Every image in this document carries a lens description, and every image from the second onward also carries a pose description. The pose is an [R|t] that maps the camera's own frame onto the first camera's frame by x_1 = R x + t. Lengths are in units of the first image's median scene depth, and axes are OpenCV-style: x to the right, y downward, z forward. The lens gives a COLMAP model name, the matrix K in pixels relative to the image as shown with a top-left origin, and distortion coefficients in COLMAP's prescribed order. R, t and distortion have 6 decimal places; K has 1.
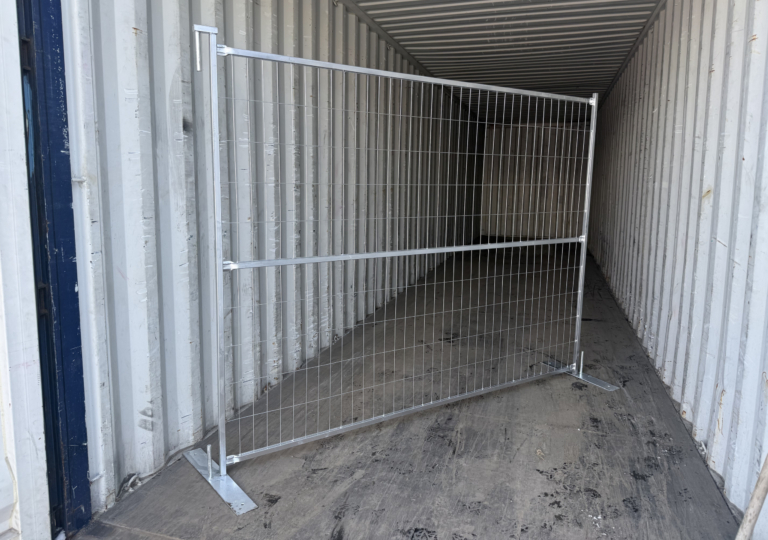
lens RADIAL K [[567.5, 0, 384.0], [0, 567.5, 270.0], [0, 0, 1]] dist [-0.006590, -0.000809]
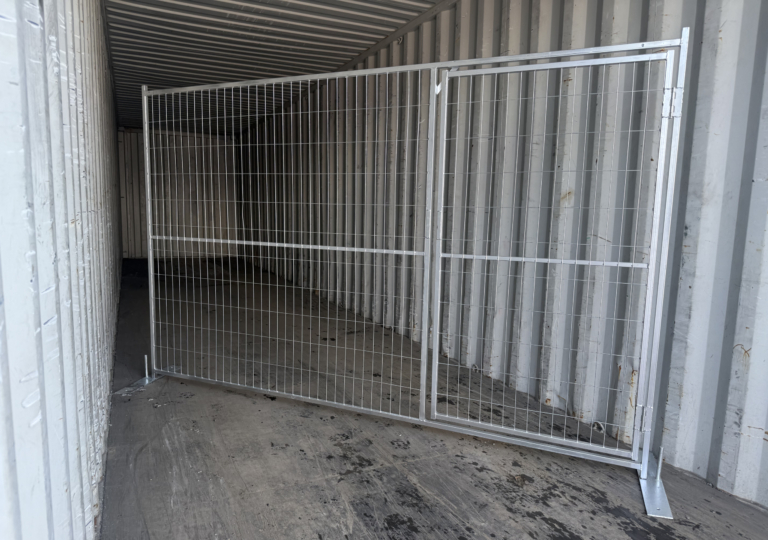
lens RADIAL K [[564.7, 0, 383.6], [0, 564.7, 296.0], [0, 0, 1]] dist [0.000039, -0.007096]
pose [[0.711778, -0.096698, 0.695716, -0.482432], [0.089084, 0.994908, 0.047143, -0.027431], [-0.696732, 0.028422, 0.716768, 0.522284]]
